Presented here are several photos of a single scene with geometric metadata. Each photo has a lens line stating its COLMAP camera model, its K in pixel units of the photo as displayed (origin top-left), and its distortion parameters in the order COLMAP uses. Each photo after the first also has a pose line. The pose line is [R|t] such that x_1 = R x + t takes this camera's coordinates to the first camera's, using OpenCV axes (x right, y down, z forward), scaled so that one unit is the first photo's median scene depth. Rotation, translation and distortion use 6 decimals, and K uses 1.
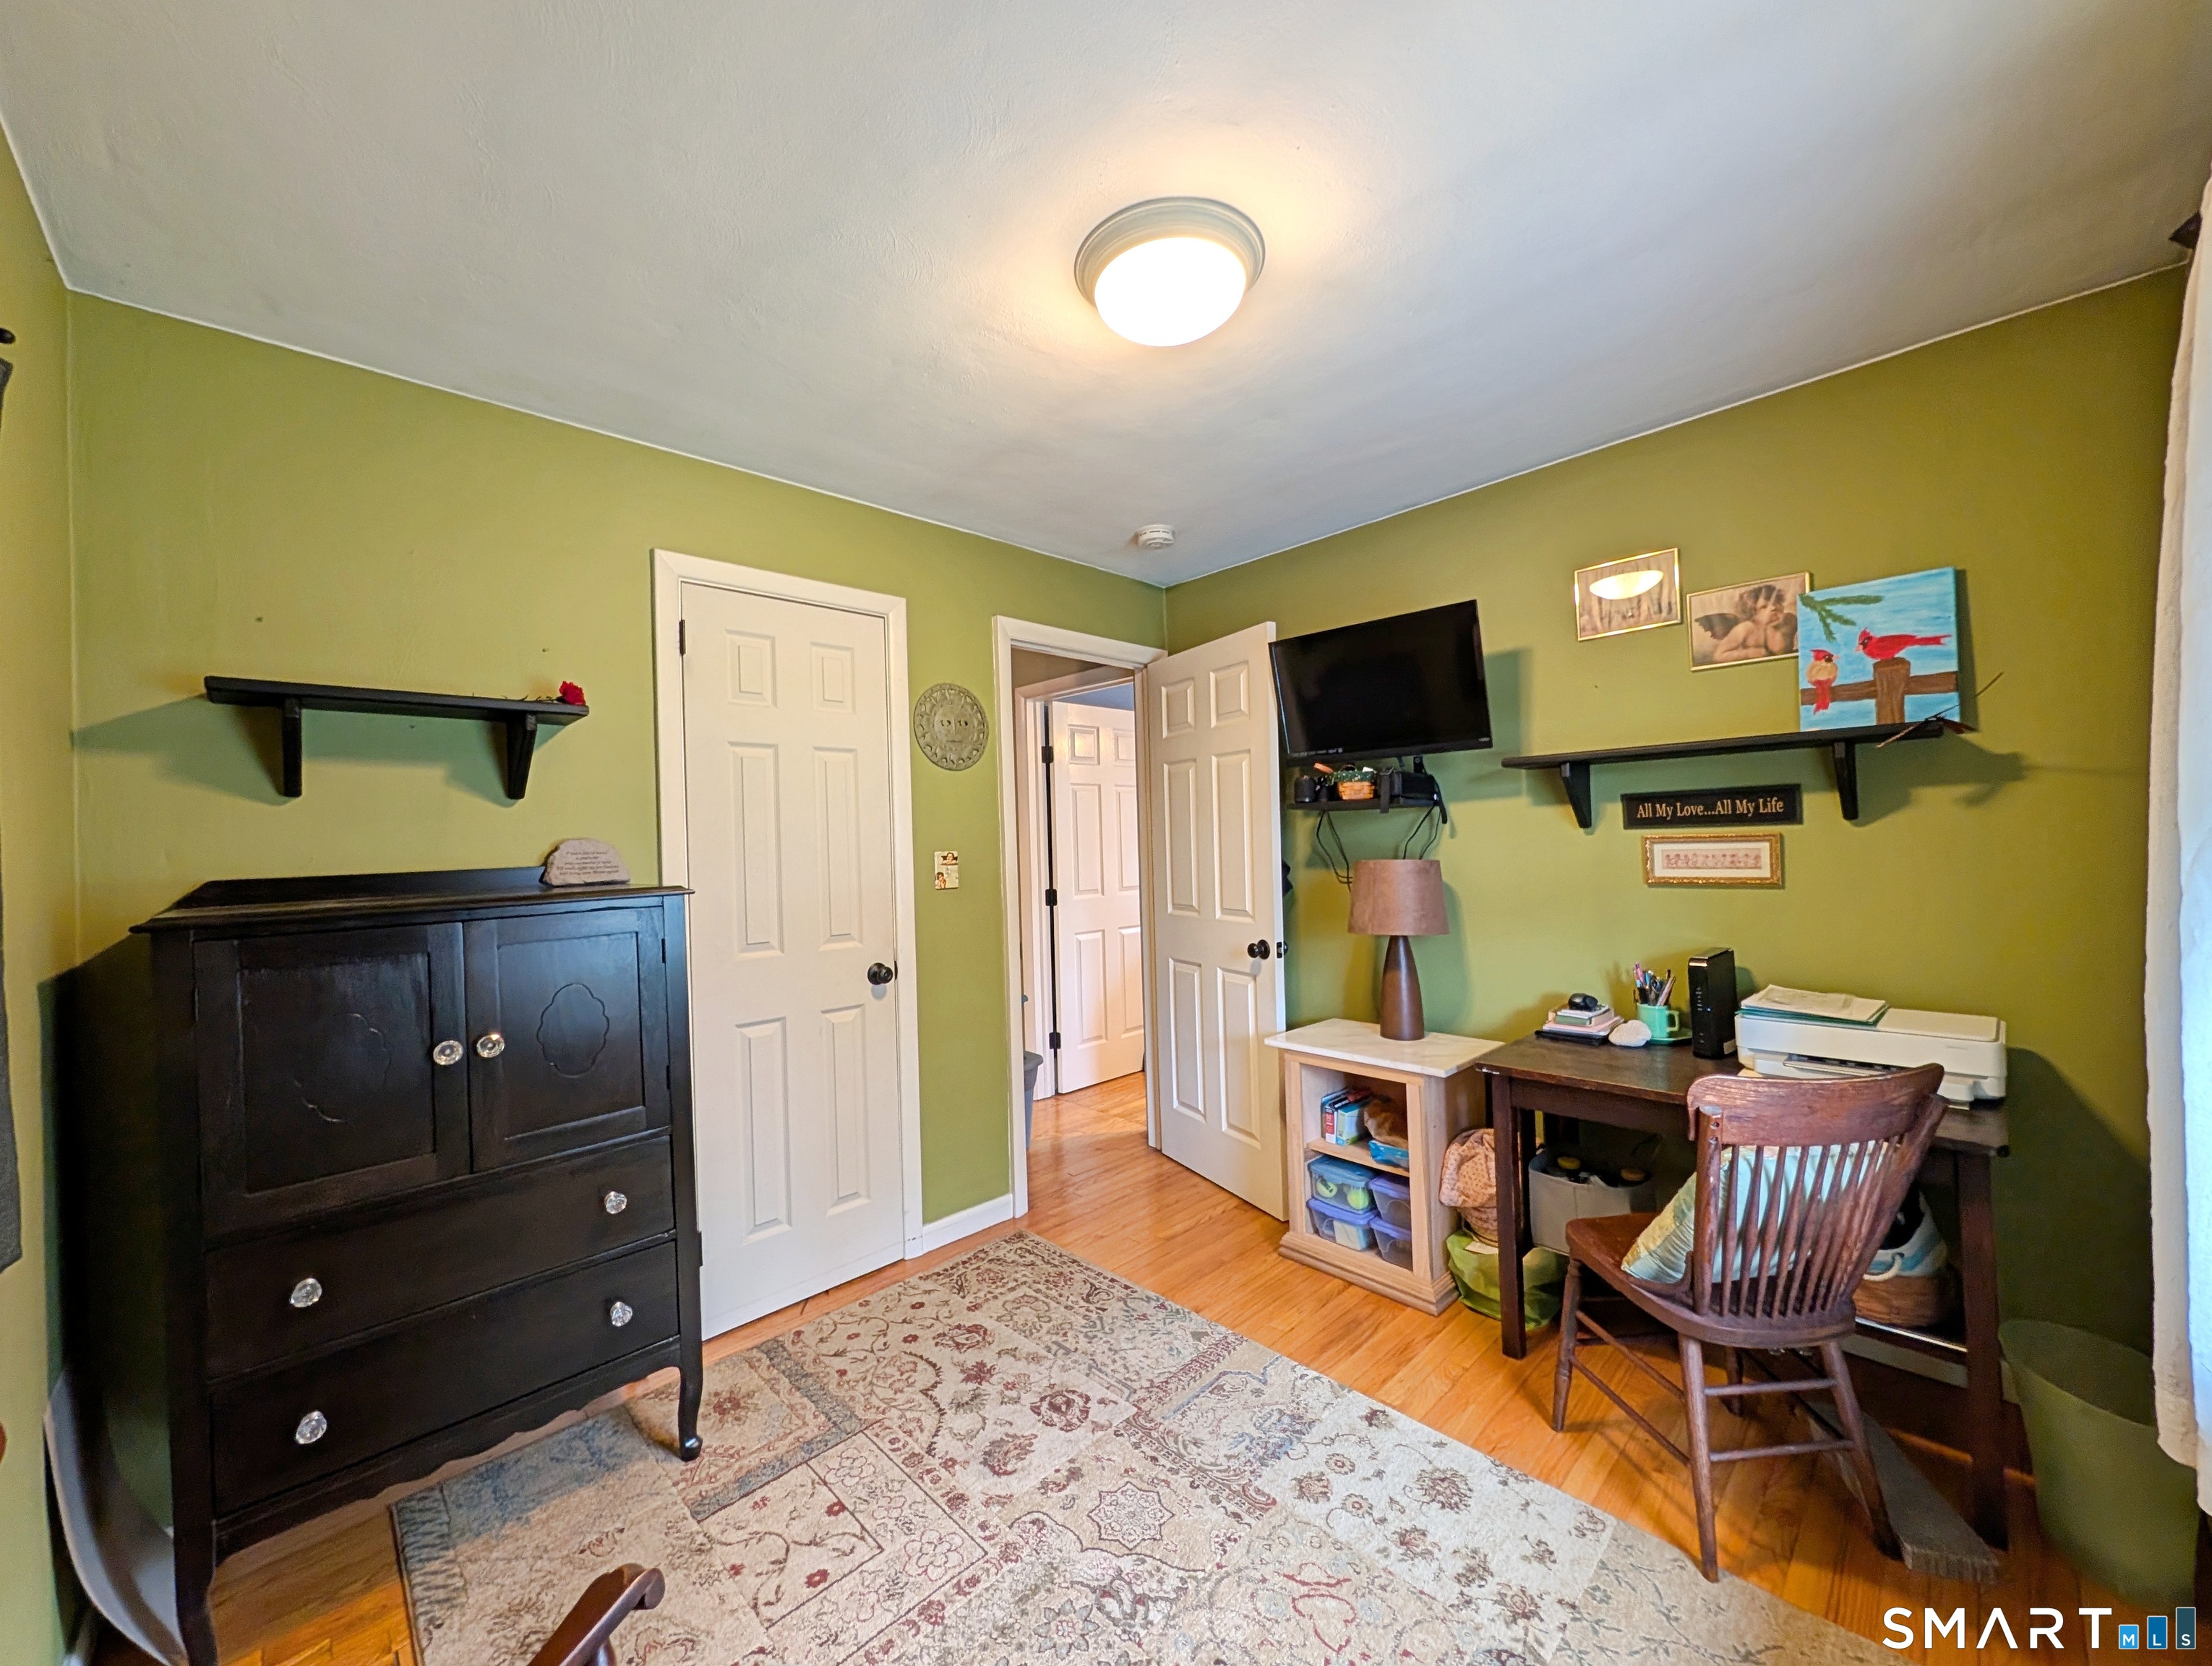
lens RADIAL K [[851.6, 0, 1102.5], [0, 851.6, 846.9], [0, 0, 1]] dist [0.000541, 0.000014]
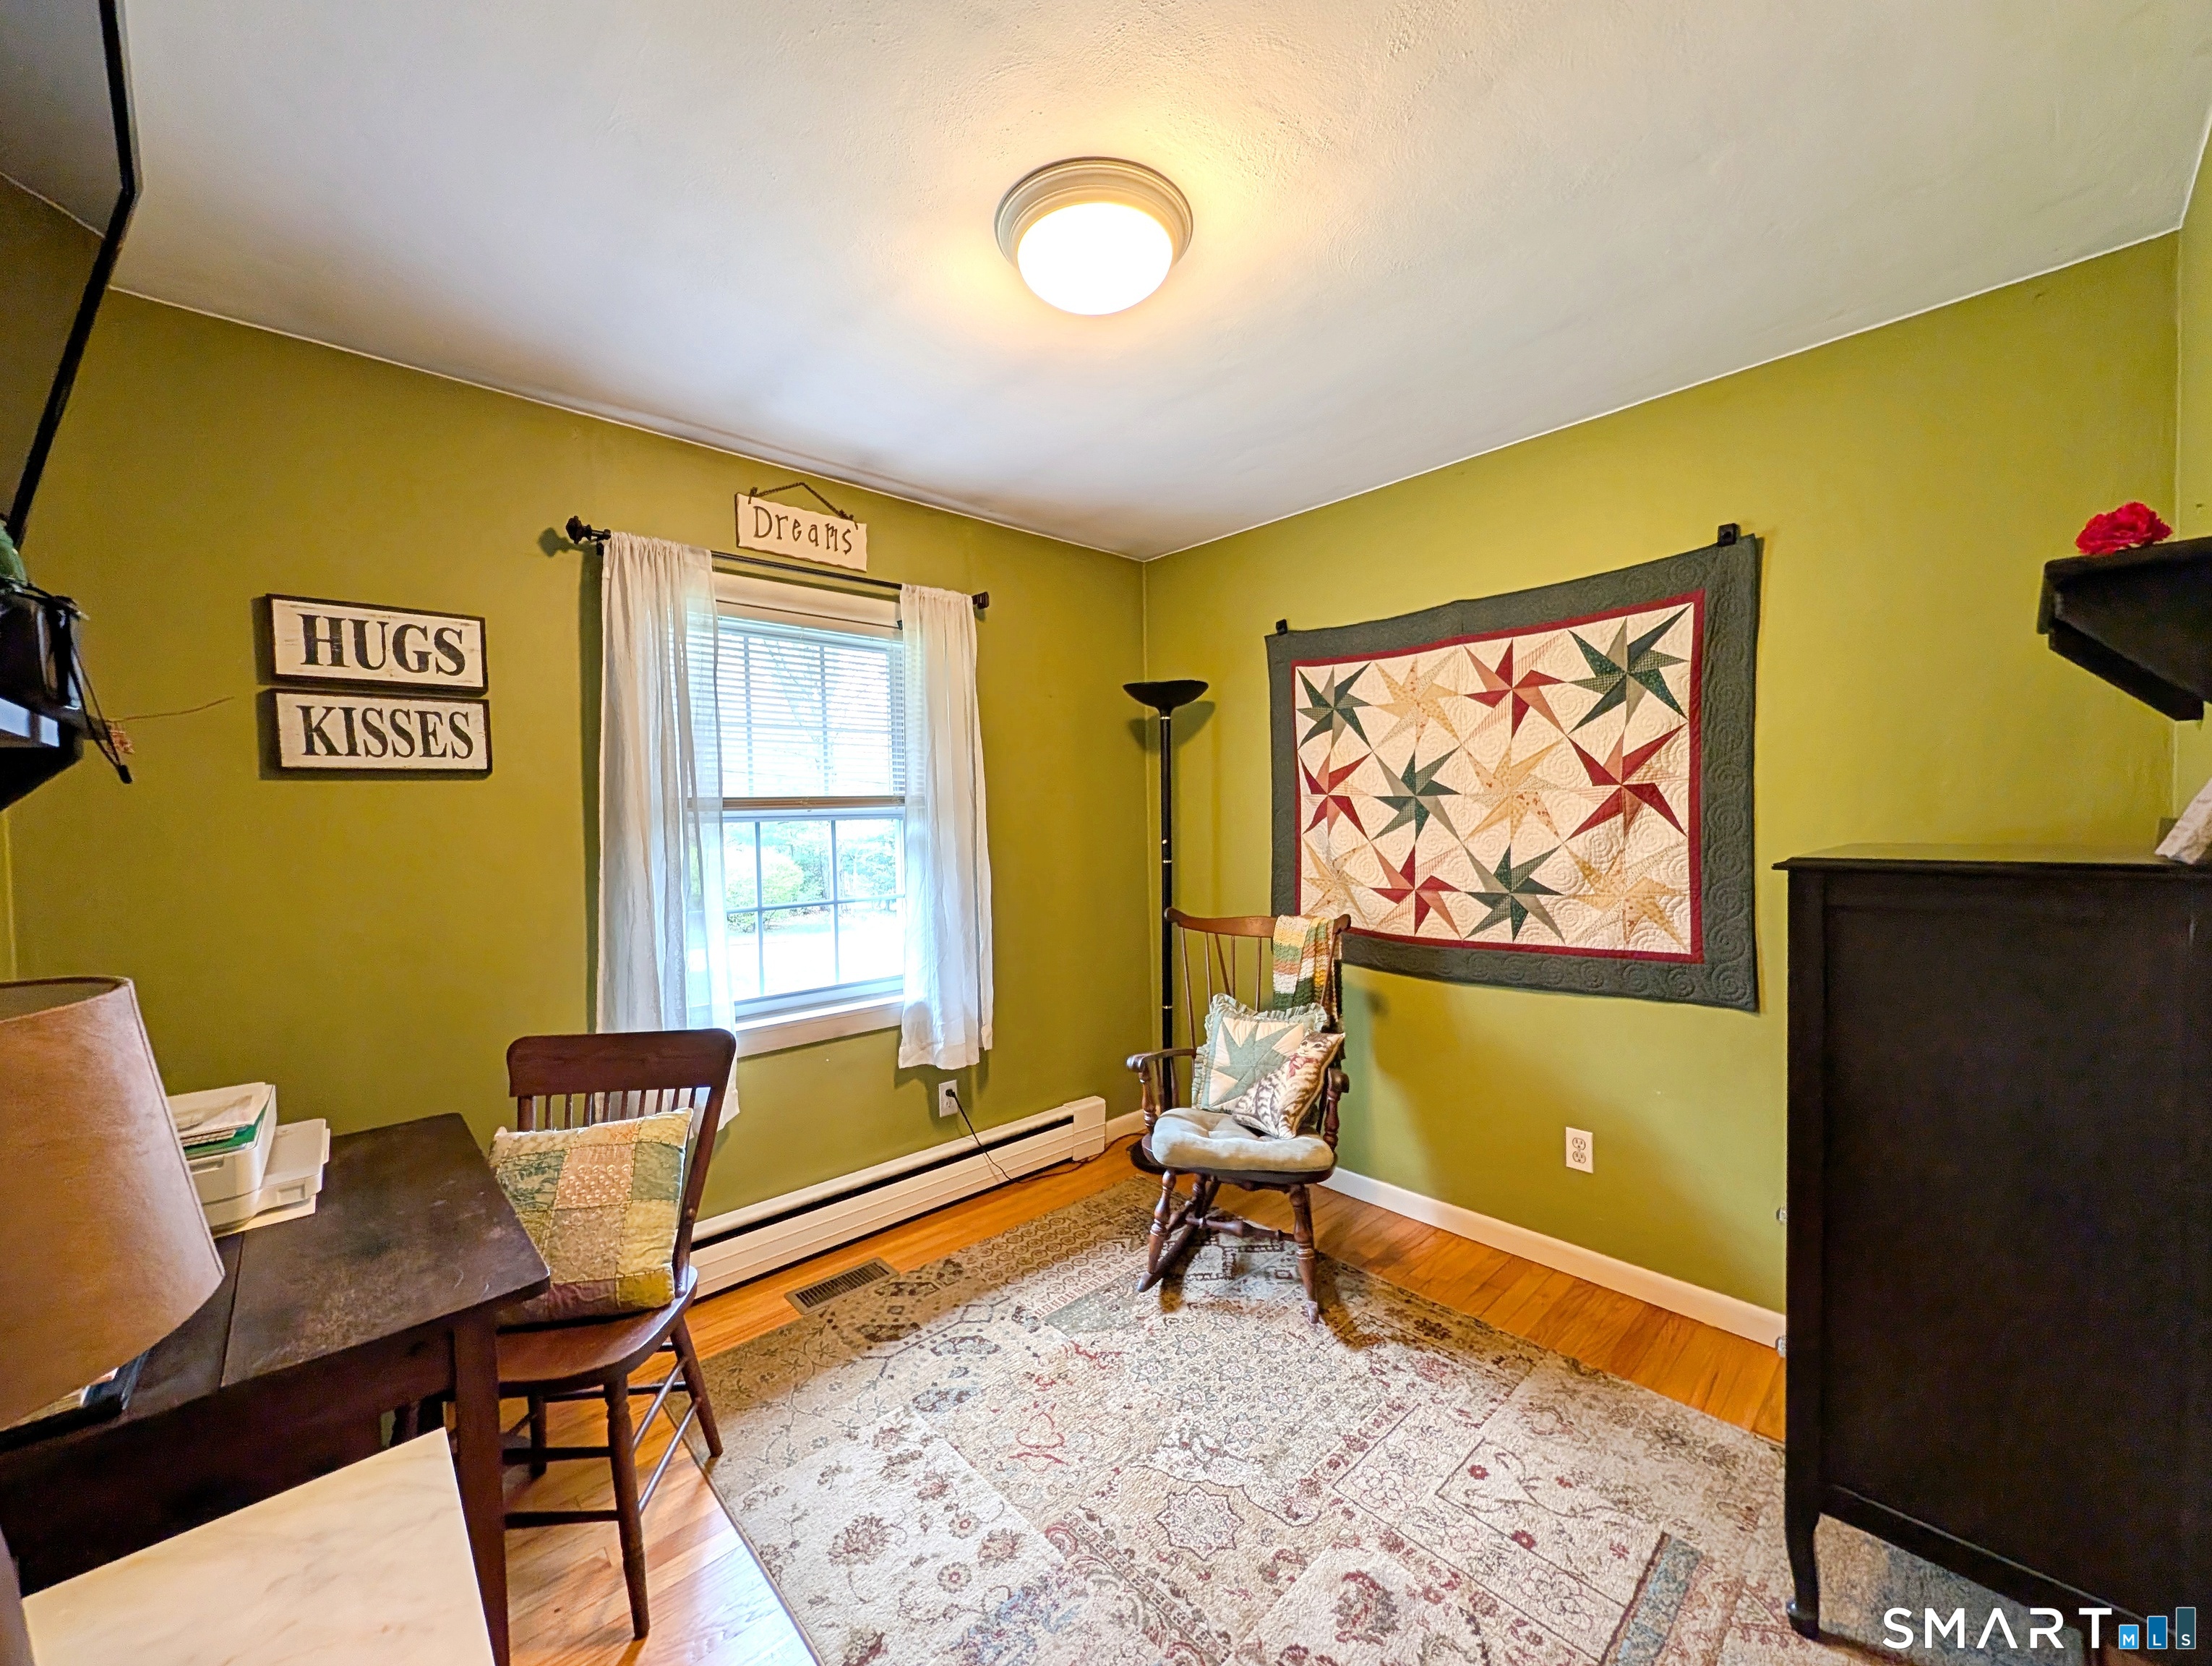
lens RADIAL K [[851.6, 0, 1104.7], [0, 851.6, 837.9], [0, 0, 1]] dist [0.000541, 0.000014]
pose [[-0.998604, 0.049027, 0.019659, 0.078464], [0.049648, 0.998240, 0.032443, -0.025724], [-0.018034, 0.033373, -0.999280, 1.826894]]
